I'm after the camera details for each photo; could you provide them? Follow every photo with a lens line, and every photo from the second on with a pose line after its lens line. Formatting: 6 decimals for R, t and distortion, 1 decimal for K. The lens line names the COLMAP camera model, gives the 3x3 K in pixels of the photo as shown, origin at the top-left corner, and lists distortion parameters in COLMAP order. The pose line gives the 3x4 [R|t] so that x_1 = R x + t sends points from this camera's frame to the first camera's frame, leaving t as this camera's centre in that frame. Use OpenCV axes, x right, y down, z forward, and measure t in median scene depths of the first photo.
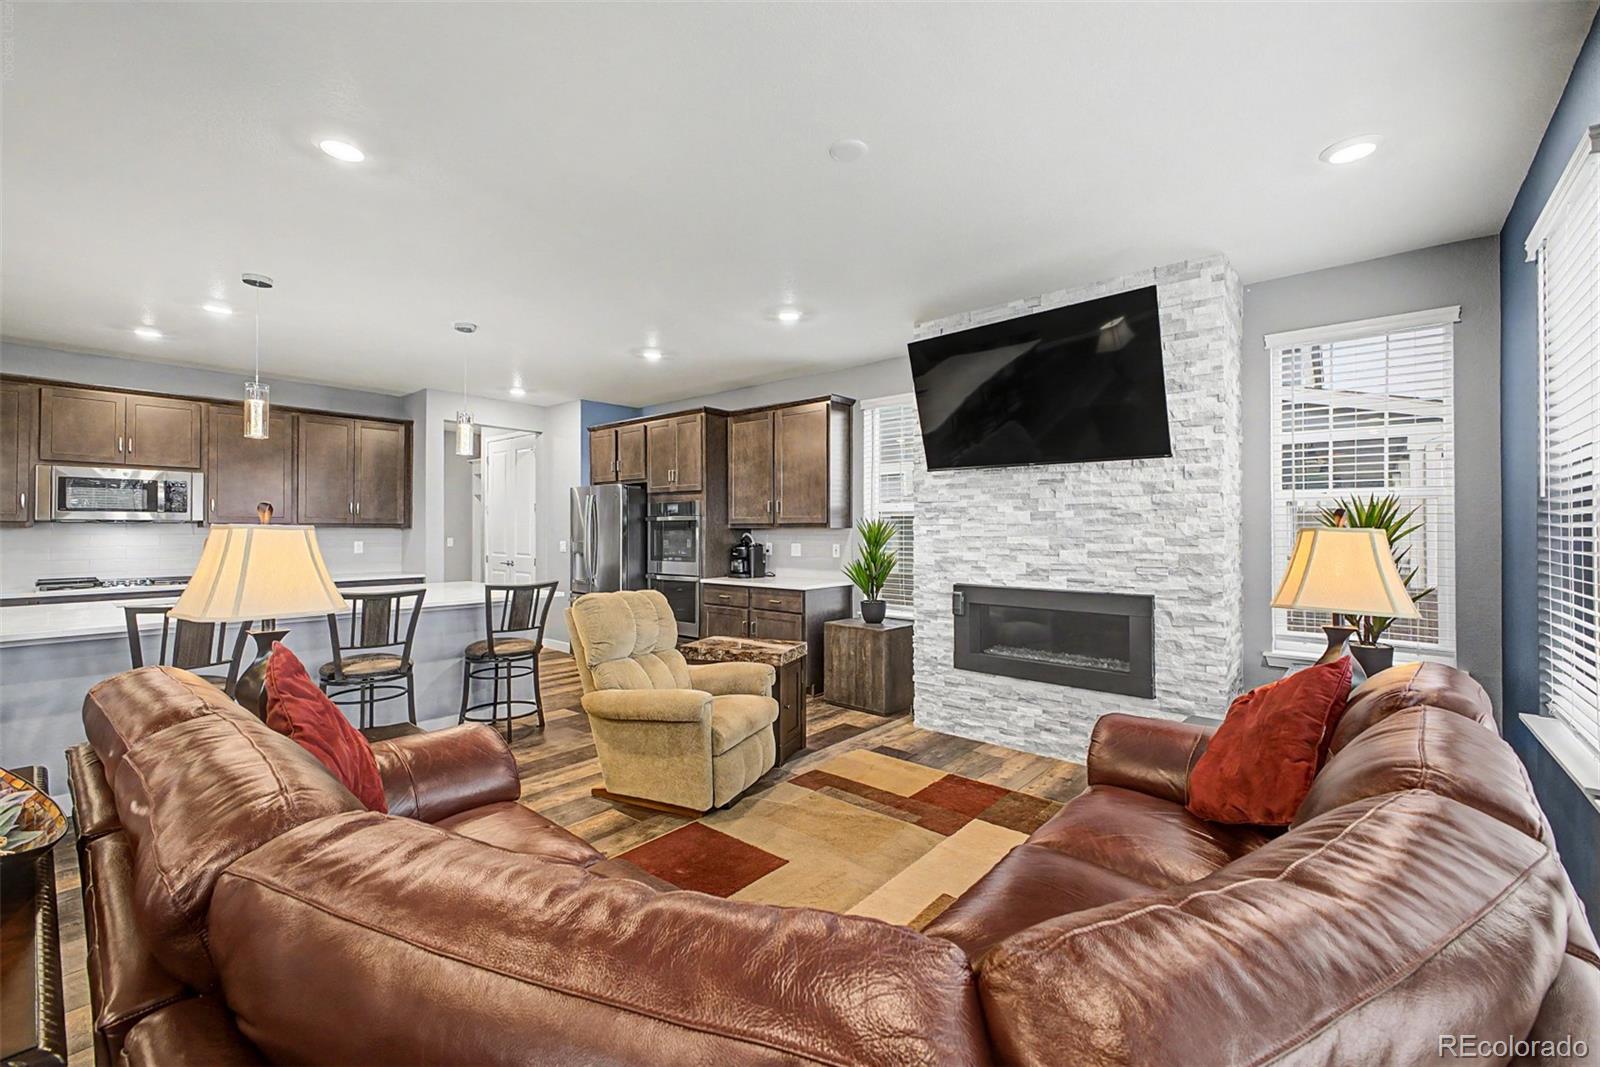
lens RADIAL K [[648.0, 0, 802.8], [0, 648.0, 523.3], [0, 0, 1]] dist [0.001597, 0.000275]
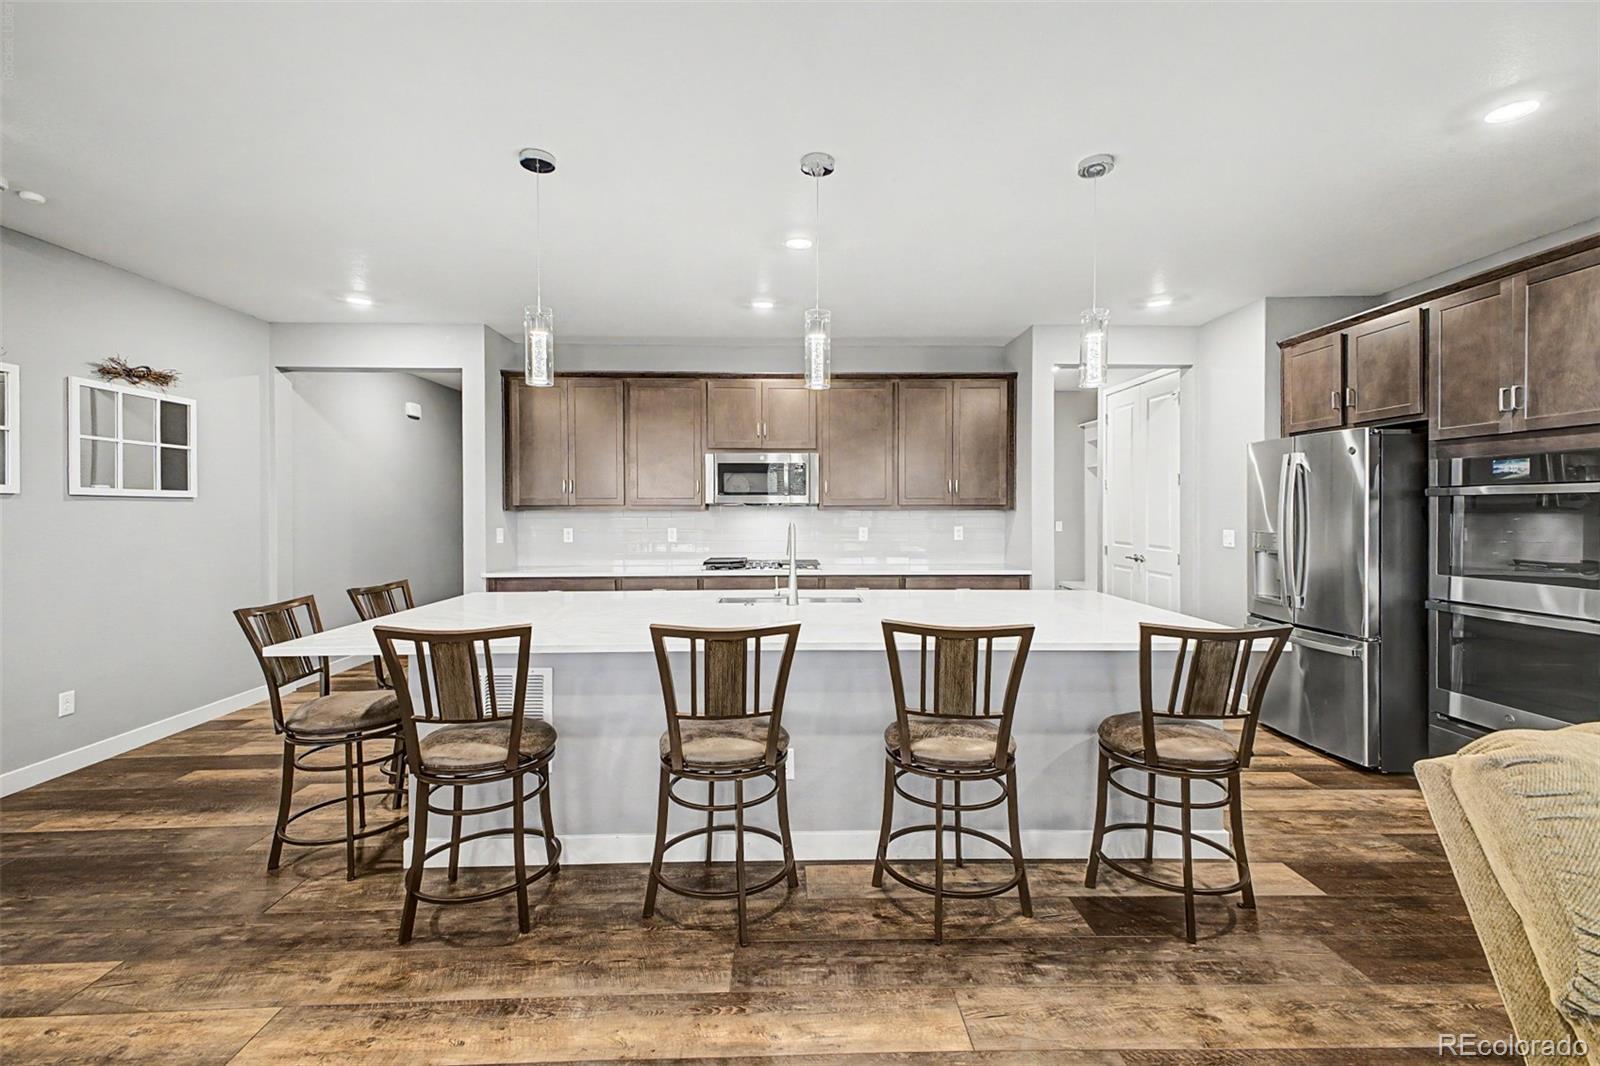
lens RADIAL K [[695.5, 0, 805.6], [0, 695.5, 509.9], [0, 0, 1]] dist [0.025319, -0.000341]
pose [[0.667514, -0.001770, -0.744595, -0.168284], [0.009115, 0.999942, 0.005794, -0.000158], [0.744541, -0.010655, 0.667491, 0.287426]]
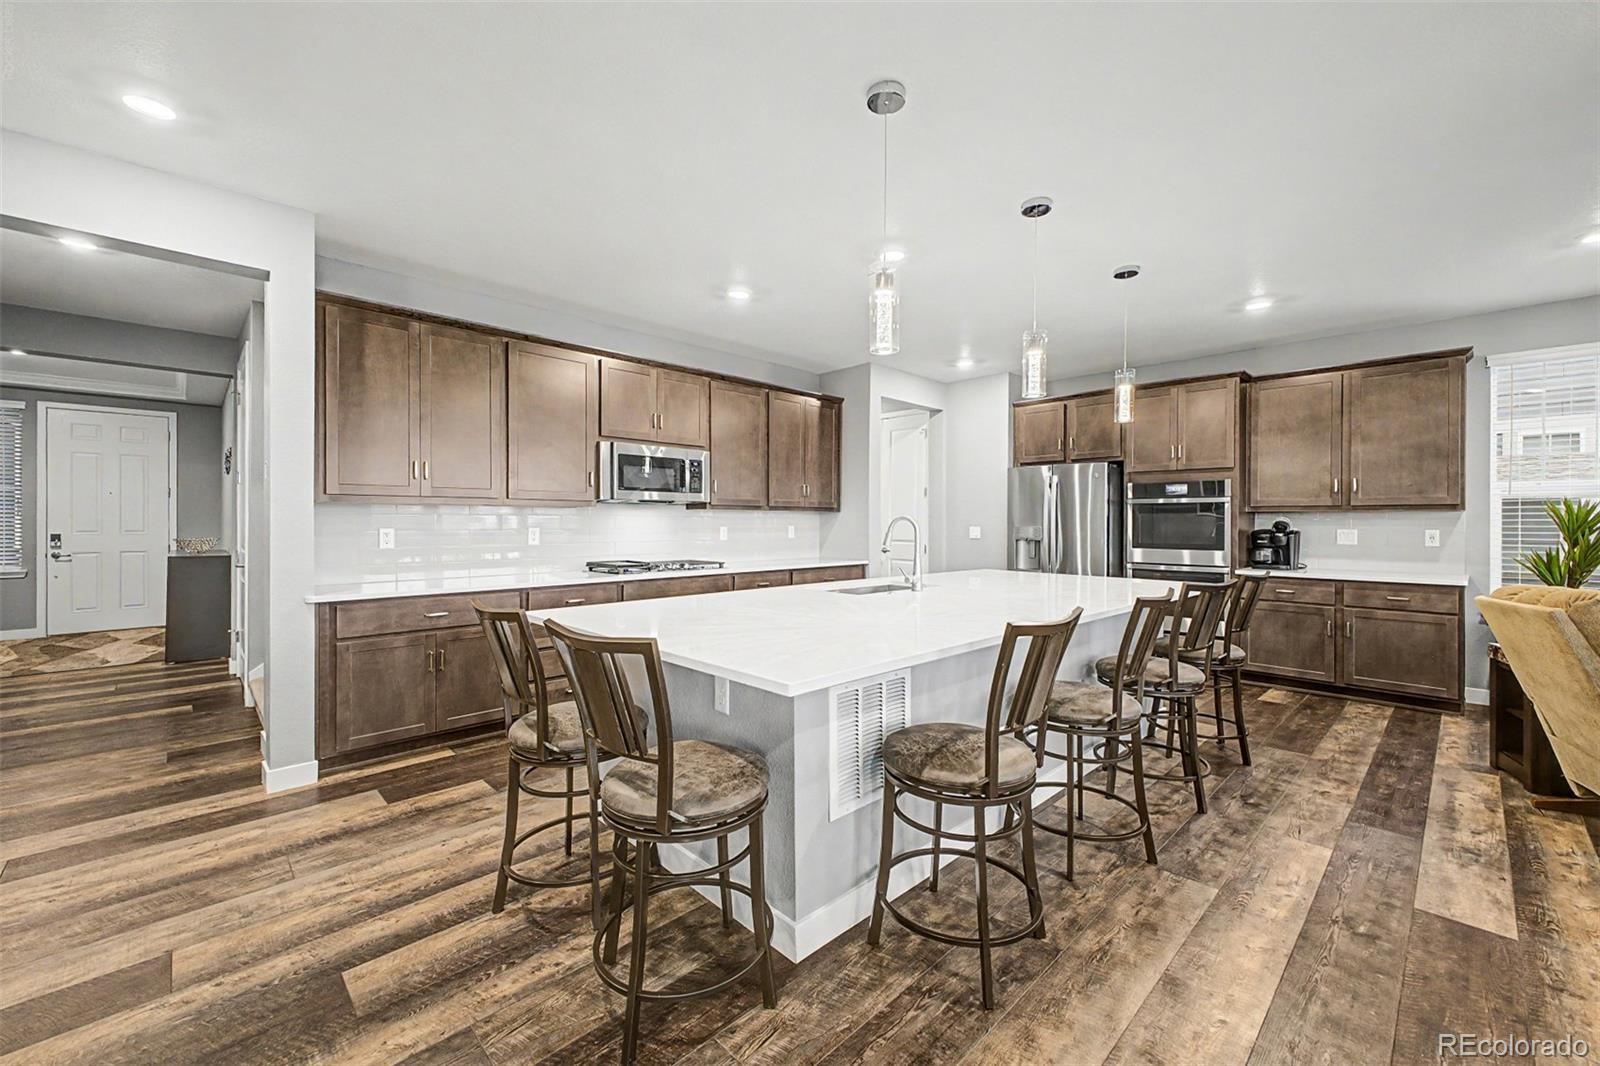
lens RADIAL K [[631.8, 0, 801.2], [0, 631.8, 524.4], [0, 0, 1]] dist [0.010055, 0.000007]
pose [[0.994023, 0.002505, -0.109142, -0.639687], [-0.001348, 0.999942, 0.010677, 0.017185], [0.109162, -0.010466, 0.993969, 0.095055]]
